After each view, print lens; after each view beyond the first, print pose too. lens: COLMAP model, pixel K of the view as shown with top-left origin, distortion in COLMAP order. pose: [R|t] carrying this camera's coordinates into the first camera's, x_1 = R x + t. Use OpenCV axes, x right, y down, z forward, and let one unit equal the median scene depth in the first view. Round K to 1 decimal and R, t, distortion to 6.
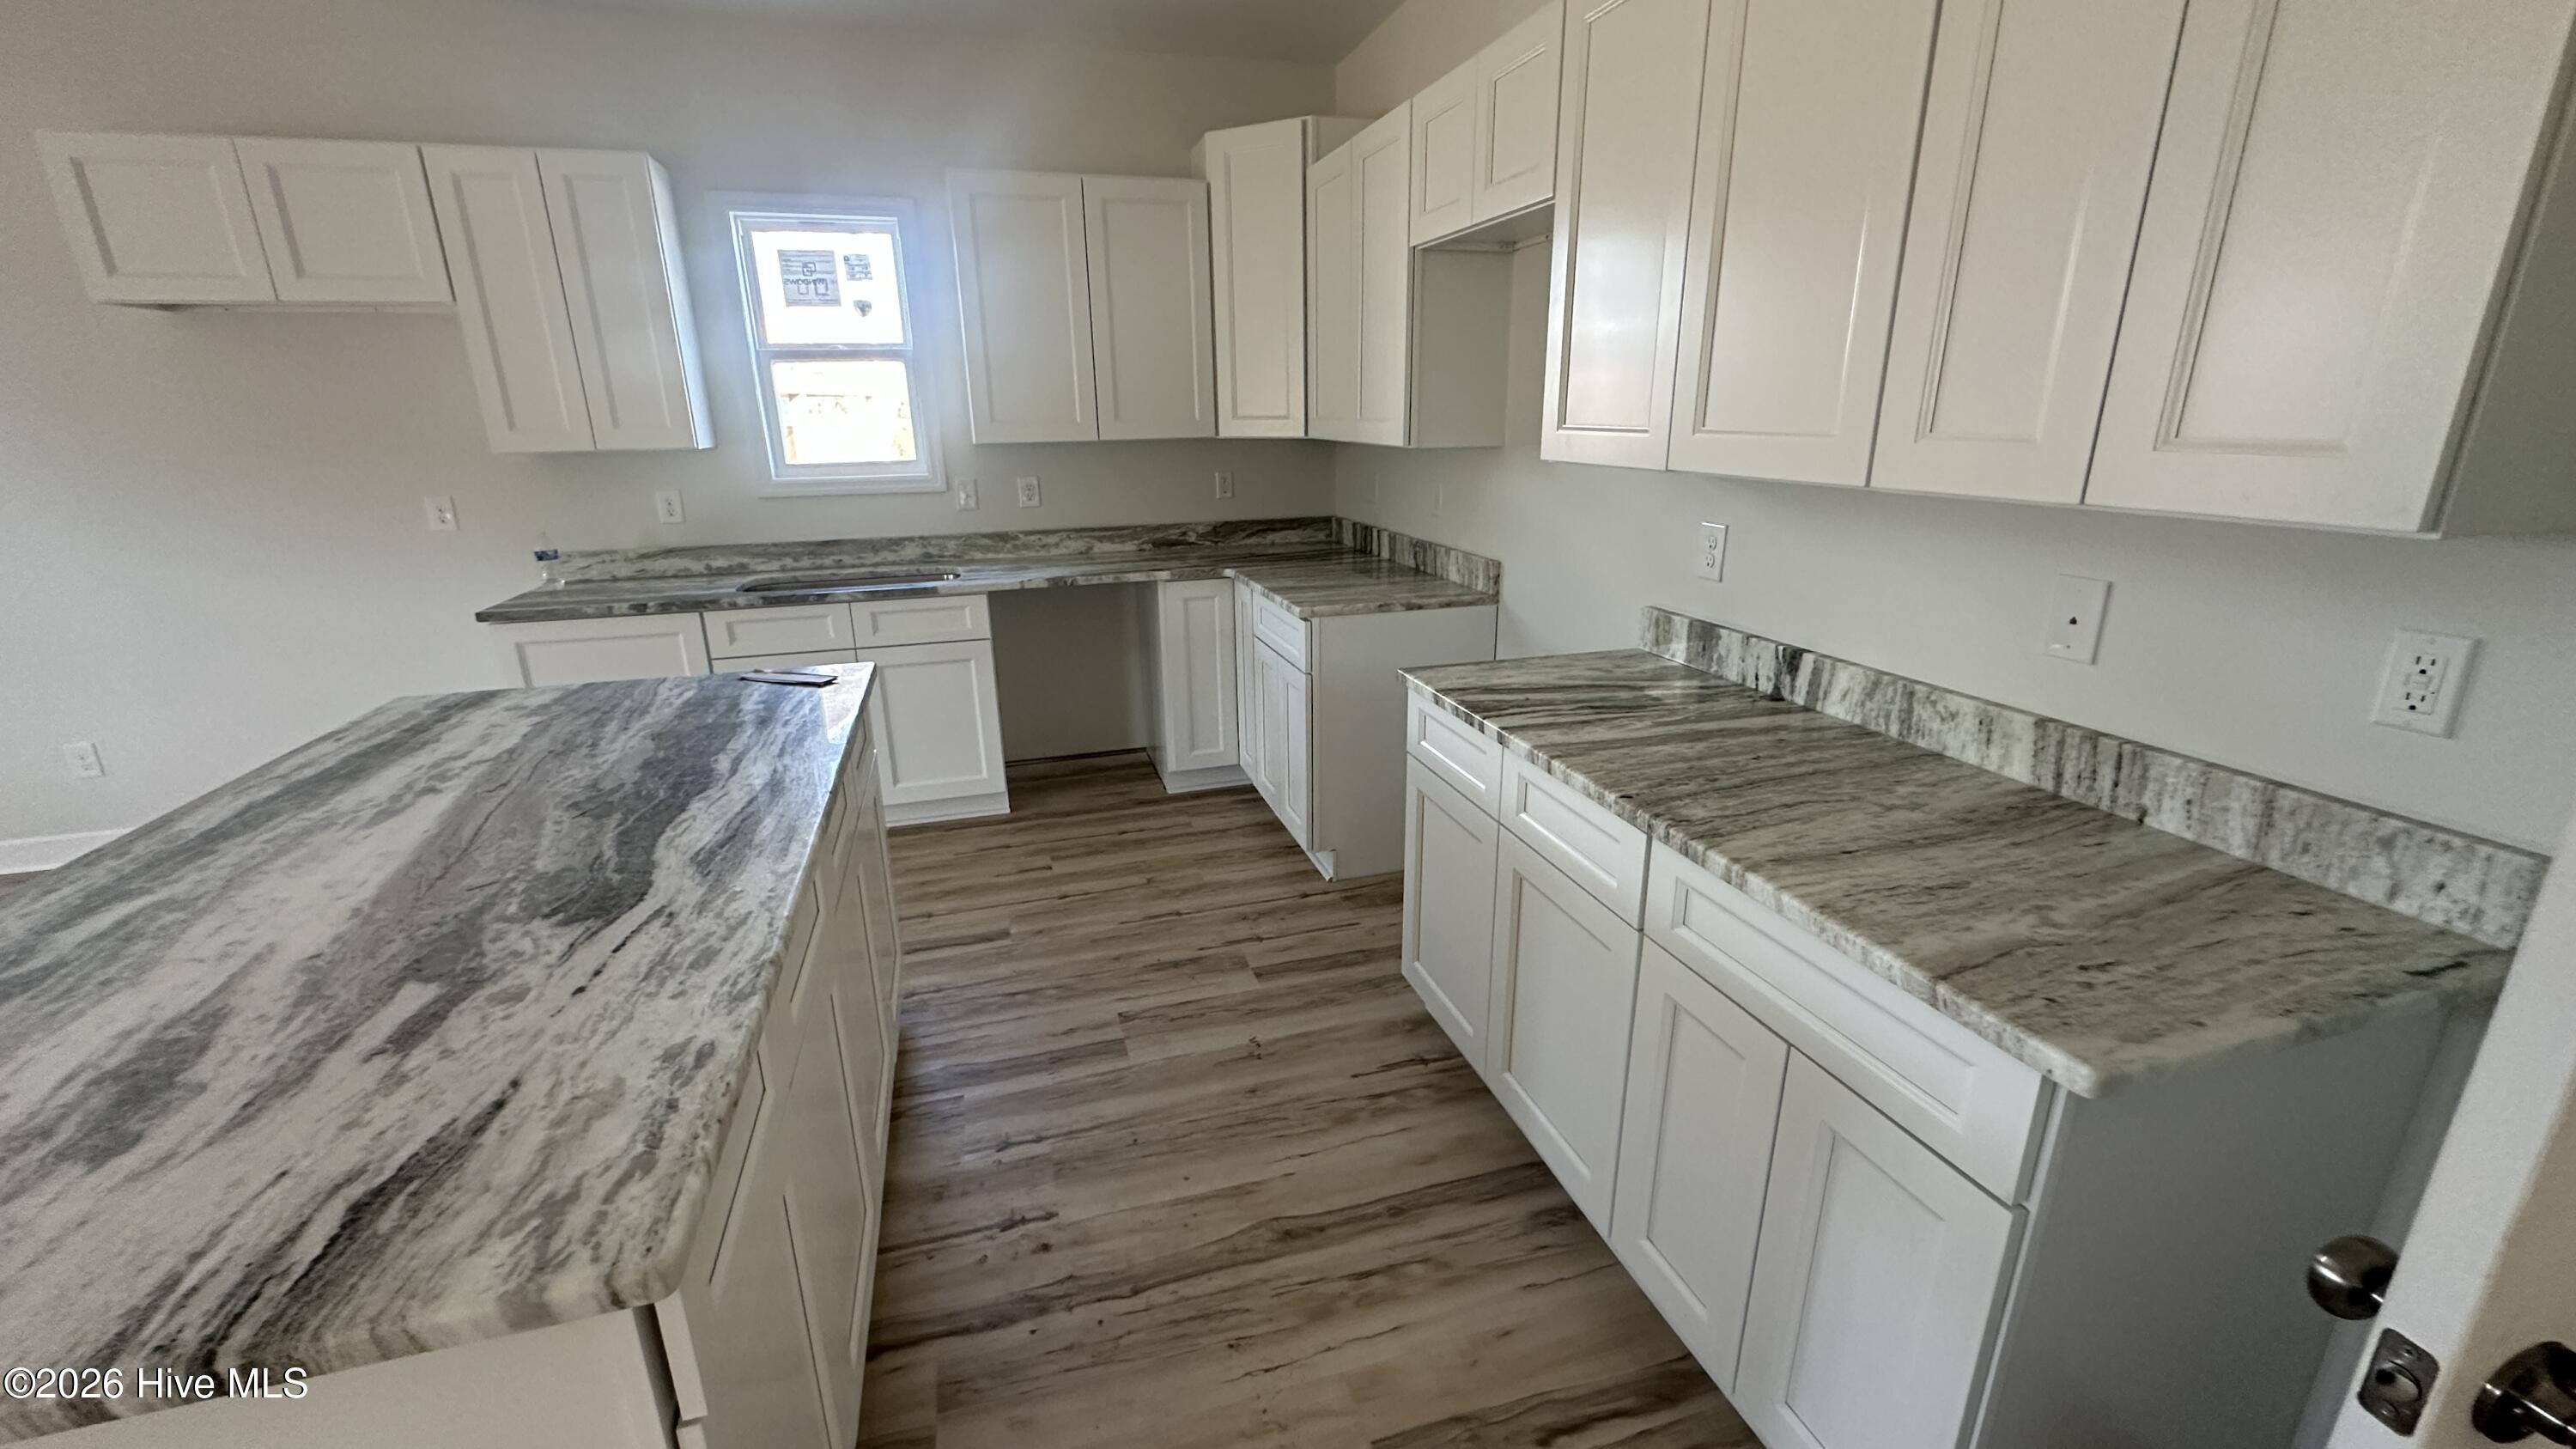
lens RADIAL K [[1027.8, 0, 1286.3], [0, 1027.8, 728.7], [0, 0, 1]] dist [-0.002321, 0.000269]
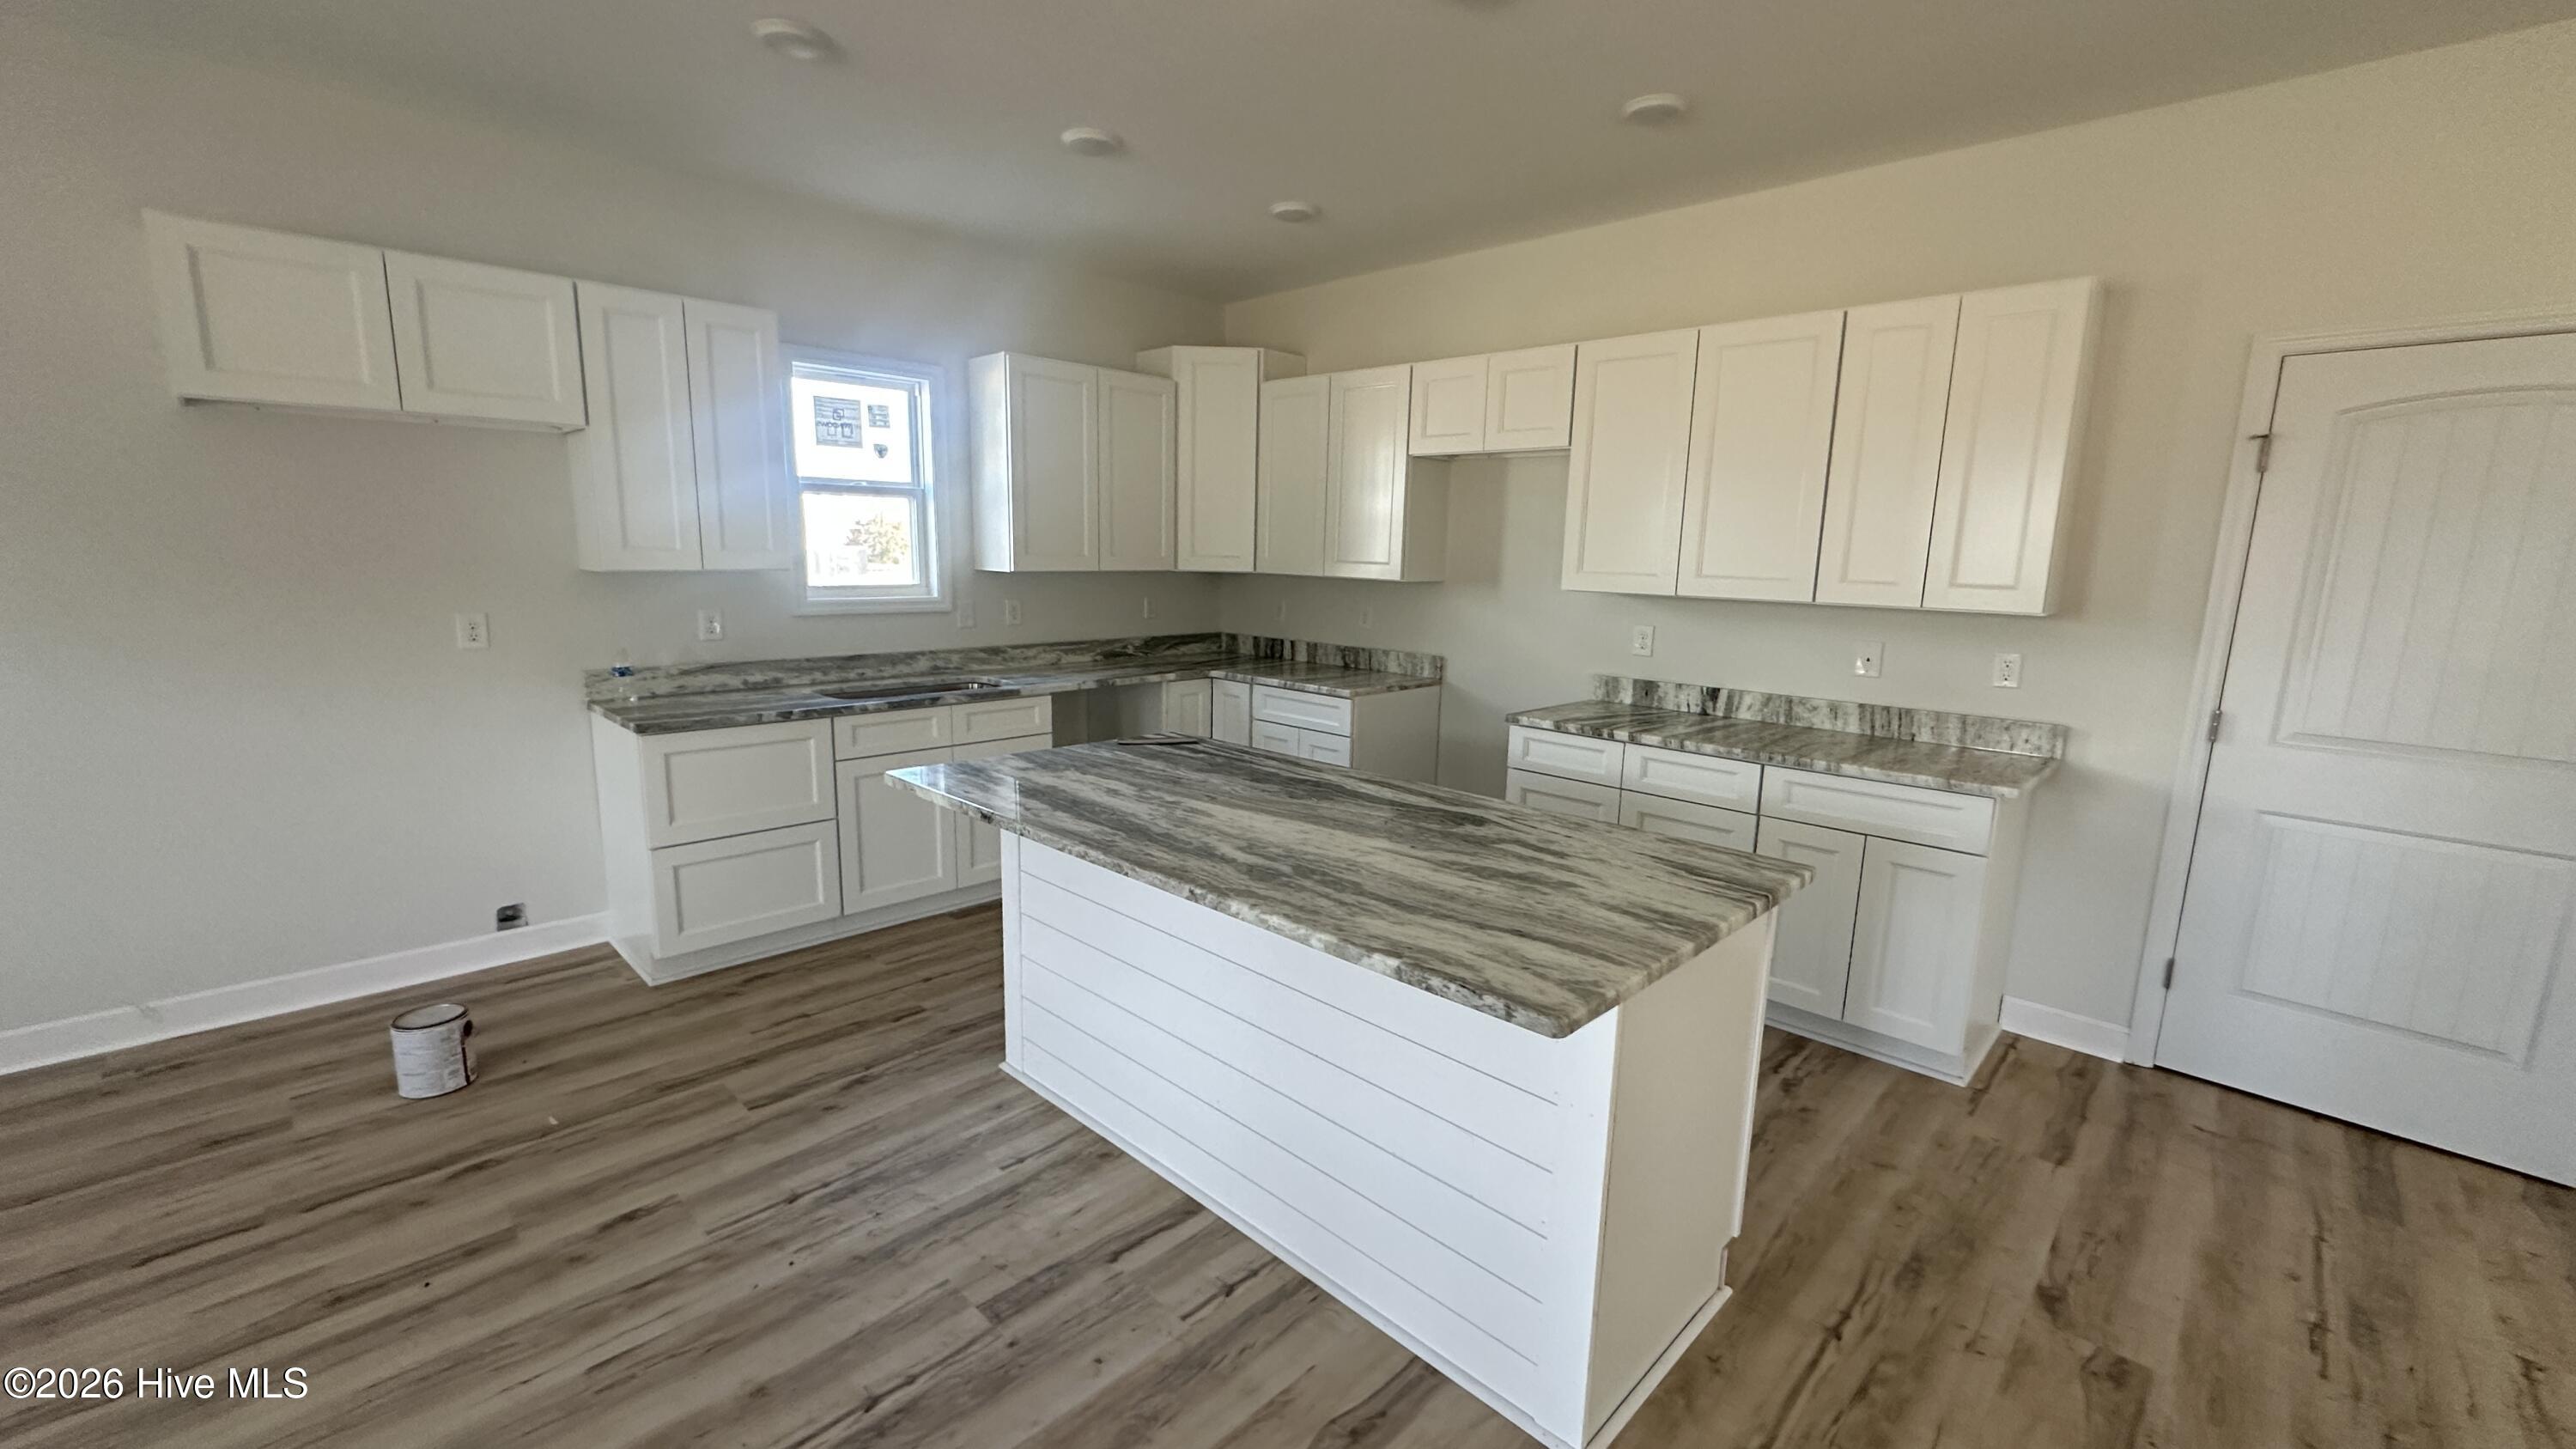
lens RADIAL K [[1027.8, 0, 1286.3], [0, 1027.8, 728.7], [0, 0, 1]] dist [-0.002321, 0.000269]
pose [[0.875461, -0.051950, 0.480488, -0.928175], [0.111414, 0.989121, -0.096057, 0.076718], [-0.470270, 0.137627, 0.871725, -0.232842]]
